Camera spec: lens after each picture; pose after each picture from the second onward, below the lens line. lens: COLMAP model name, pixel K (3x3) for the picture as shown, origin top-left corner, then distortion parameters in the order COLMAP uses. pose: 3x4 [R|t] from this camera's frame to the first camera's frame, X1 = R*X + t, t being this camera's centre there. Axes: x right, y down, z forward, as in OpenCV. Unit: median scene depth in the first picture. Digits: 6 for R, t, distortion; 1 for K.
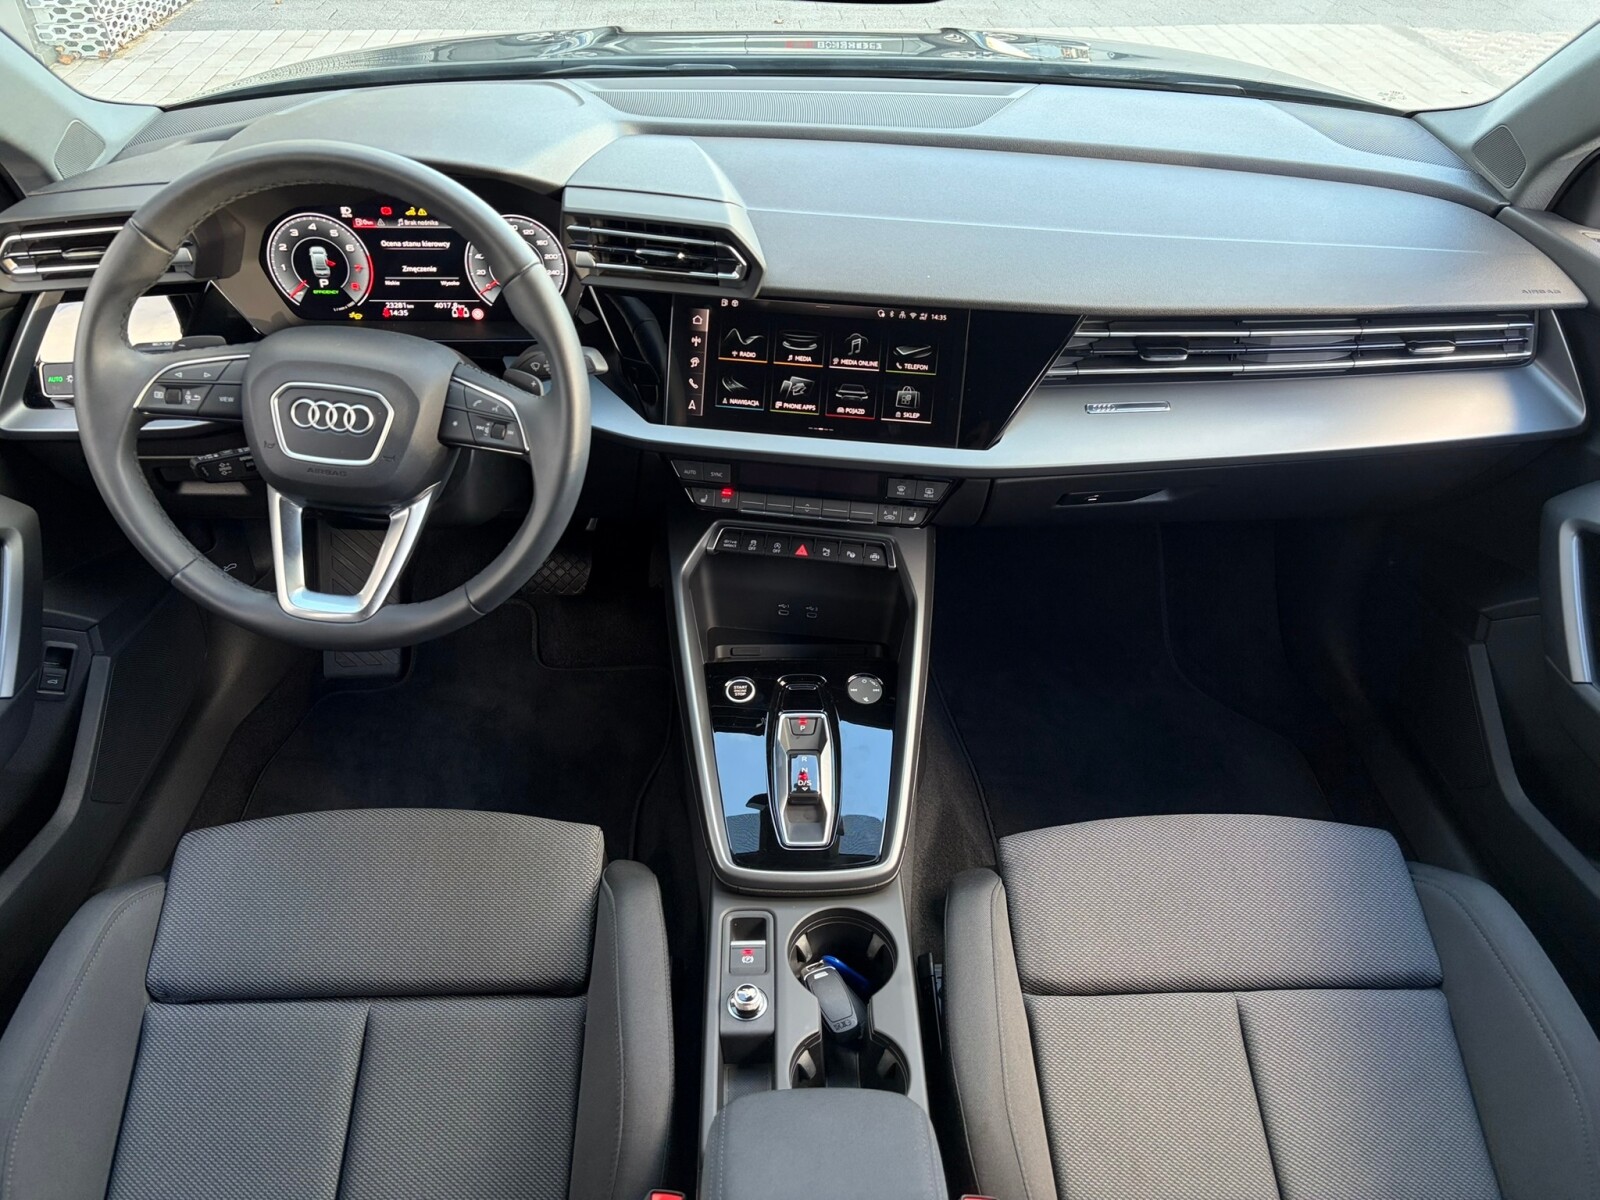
lens RADIAL K [[1179.5, 0, 800.0], [0, 1179.5, 600.0], [0, 0, 1]] dist [0.077119, -0.126298]
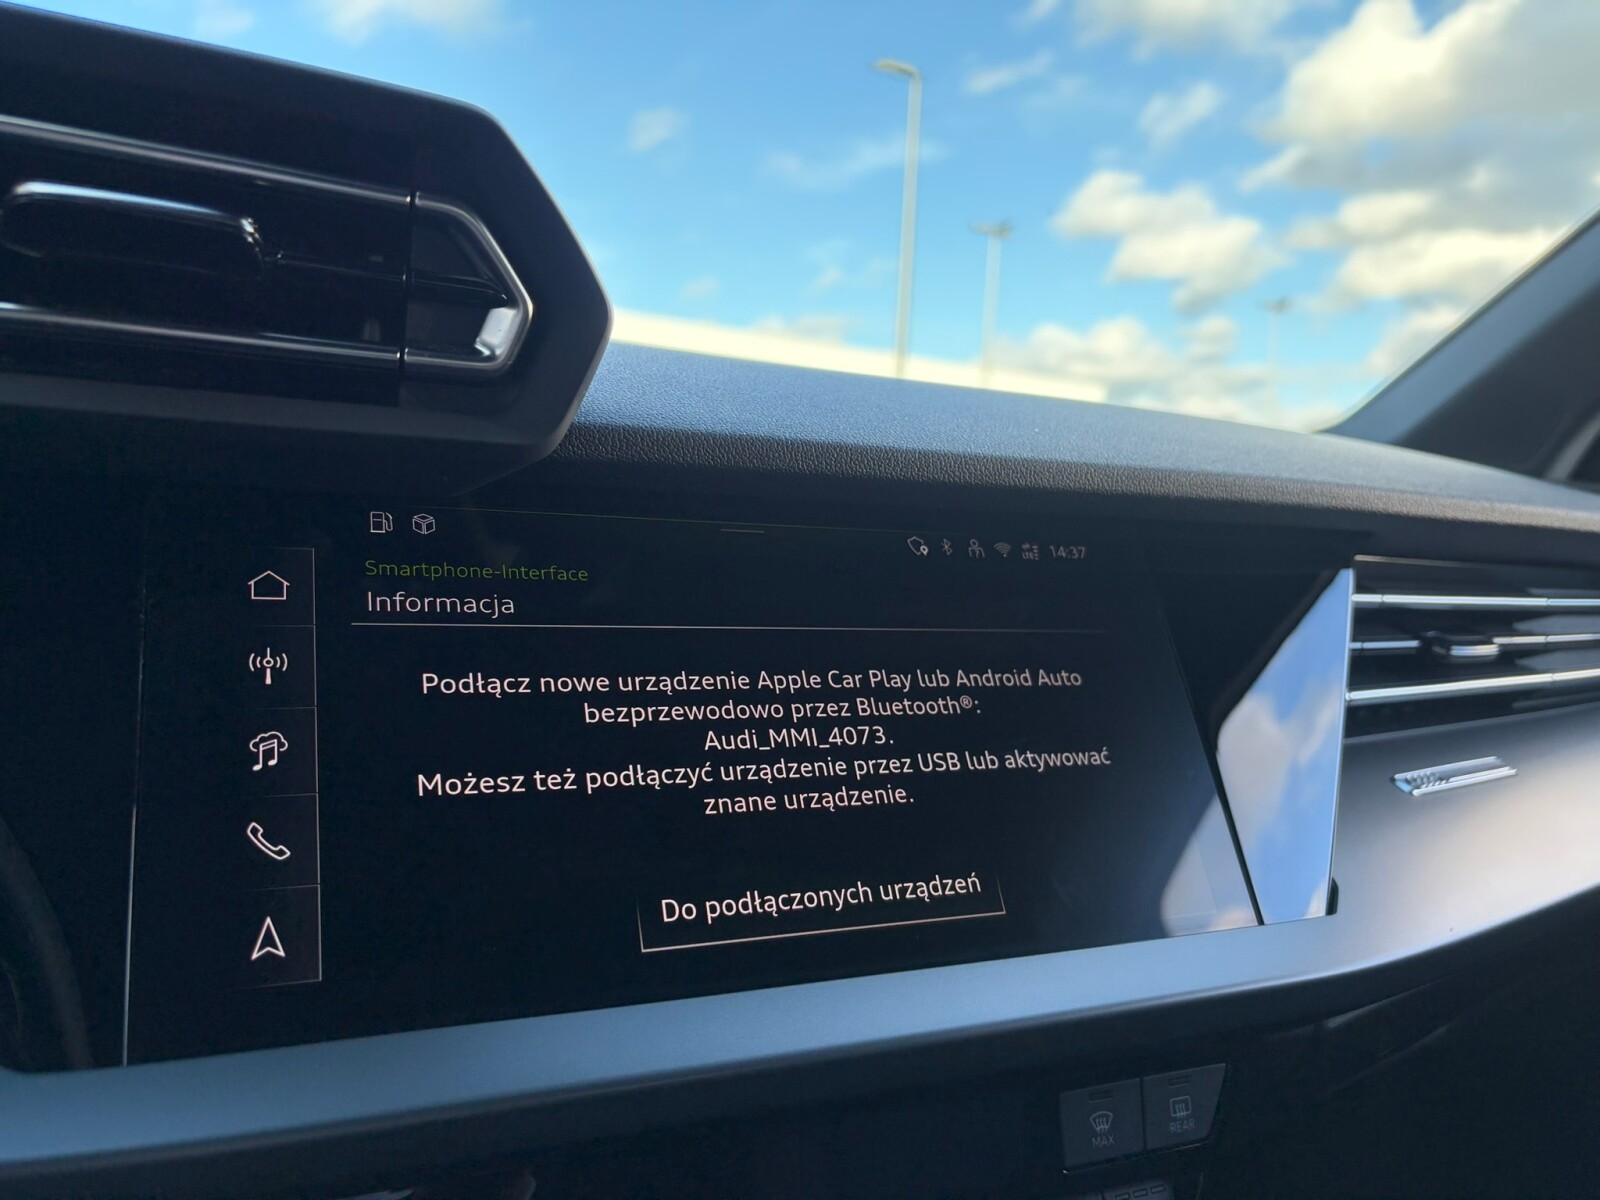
lens RADIAL K [[1225.7, 0, 812.8], [0, 1225.7, 609.8], [0, 0, 1]] dist [0.000450, -0.003526]
pose [[0.844660, -0.014154, 0.535116, -0.125445], [0.289517, 0.852906, -0.434432, -0.092977], [-0.450255, 0.521873, 0.724513, 0.771256]]
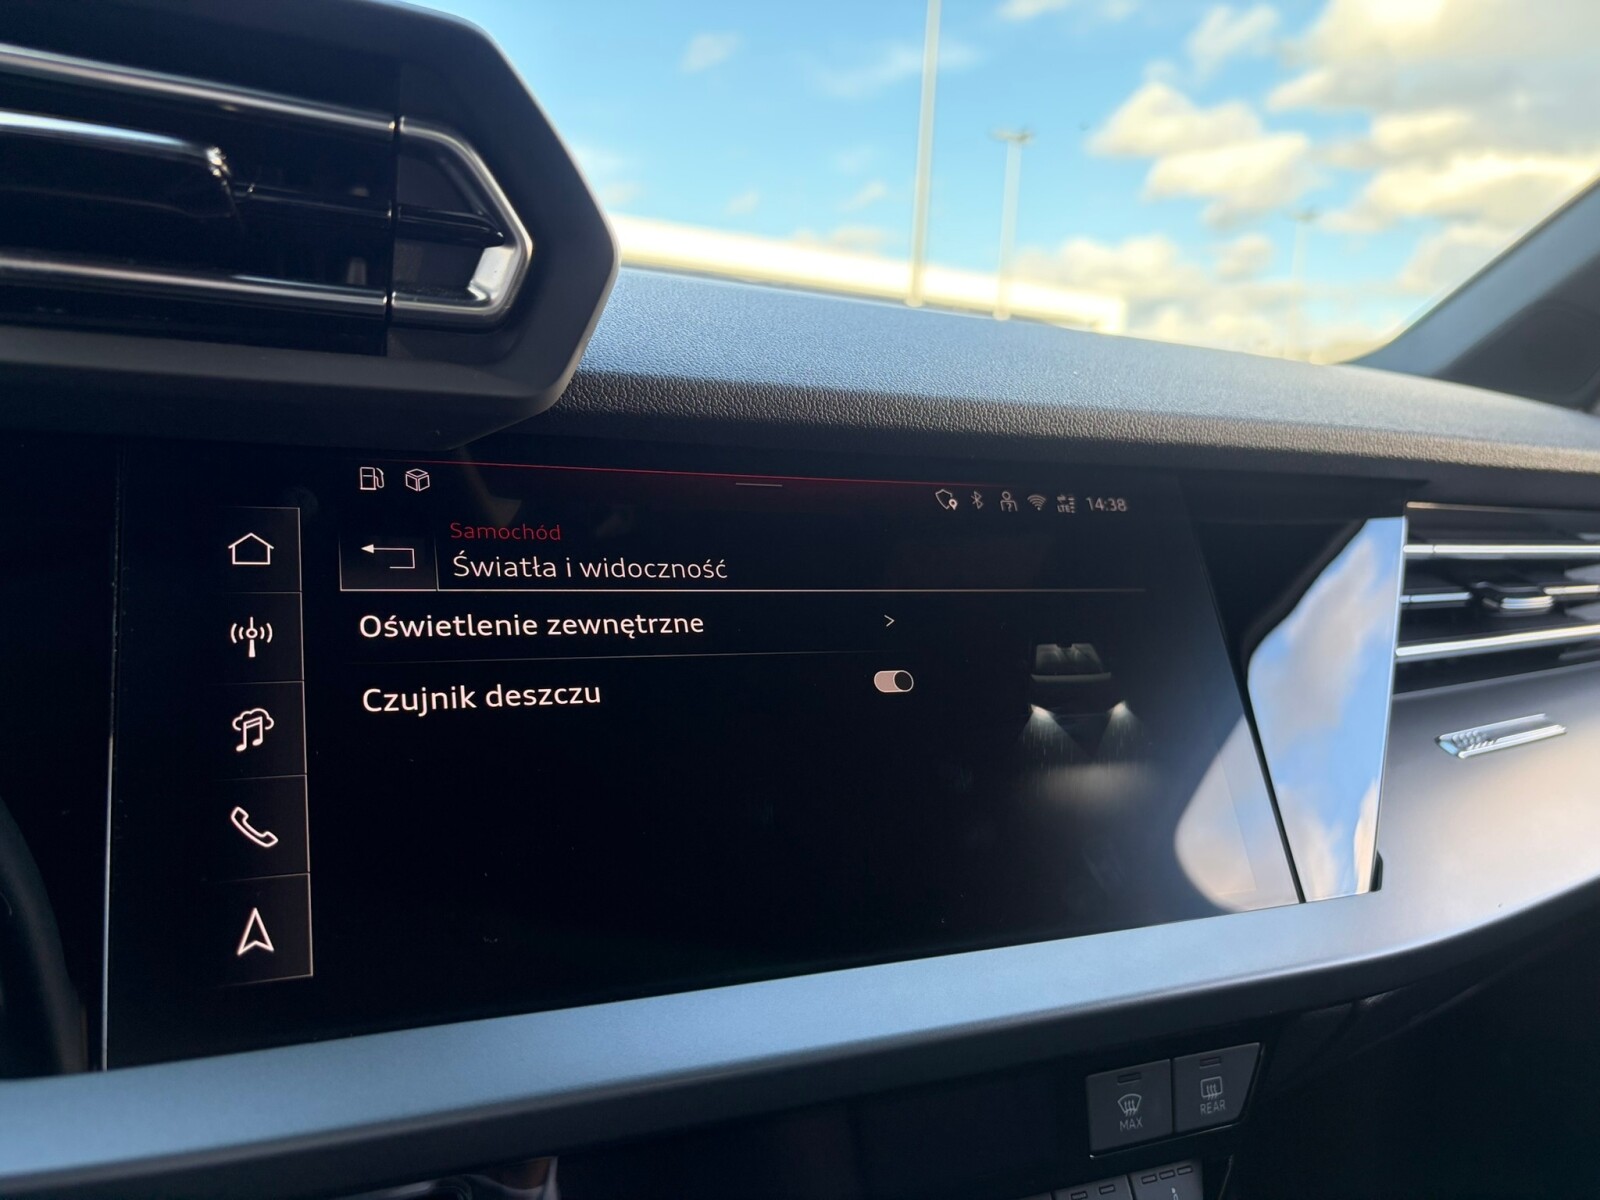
lens RADIAL K [[1224.6, 0, 803.5], [0, 1224.6, 608.5], [0, 0, 1]] dist [-0.007247, -0.001077]
pose [[0.854149, -0.043666, 0.518191, -0.116718], [0.275792, 0.882827, -0.380204, -0.110571], [-0.440871, 0.467664, 0.766109, 0.780919]]
